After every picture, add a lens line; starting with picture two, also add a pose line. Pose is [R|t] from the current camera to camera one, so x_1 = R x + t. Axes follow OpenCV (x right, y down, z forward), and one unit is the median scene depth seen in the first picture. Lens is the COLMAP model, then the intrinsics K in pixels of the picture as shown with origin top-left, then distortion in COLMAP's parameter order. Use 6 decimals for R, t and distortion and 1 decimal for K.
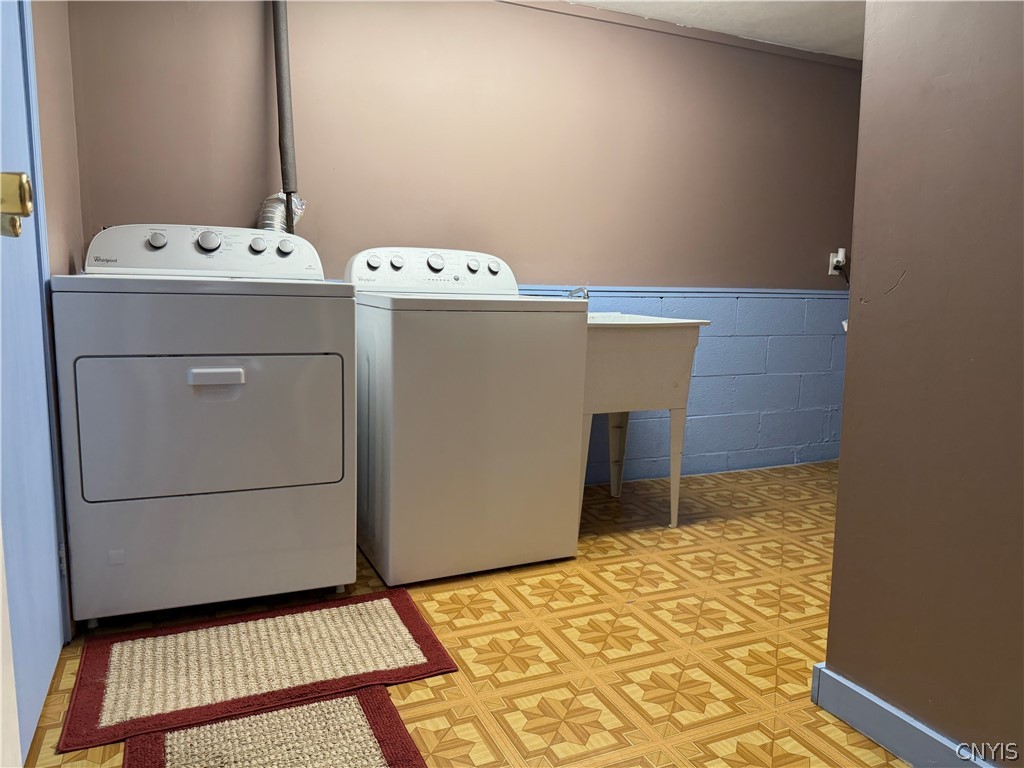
lens RADIAL K [[729.6, 0, 502.9], [0, 729.6, 381.5], [0, 0, 1]] dist [0.001277, -0.002592]
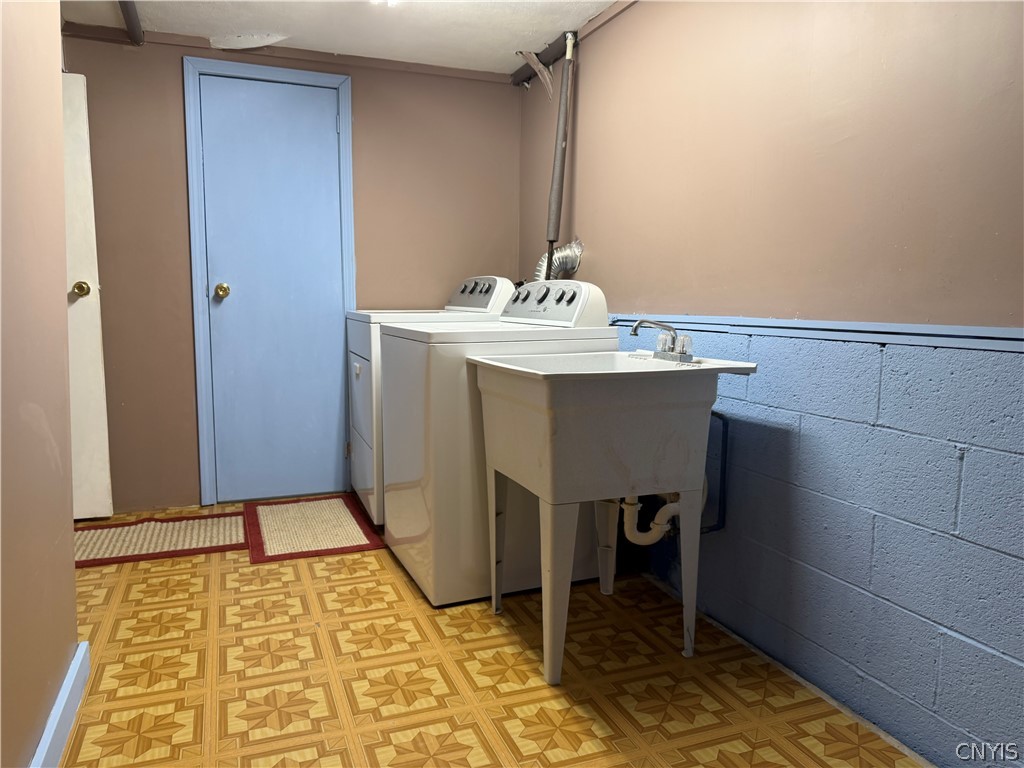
lens RADIAL K [[729.6, 0, 502.2], [0, 729.6, 387.3], [0, 0, 1]] dist [0.001277, -0.002592]
pose [[-0.047569, 0.097702, -0.994078, 1.091071], [-0.142694, 0.984333, 0.103572, -0.156071], [0.988623, 0.146776, -0.032883, 1.187008]]
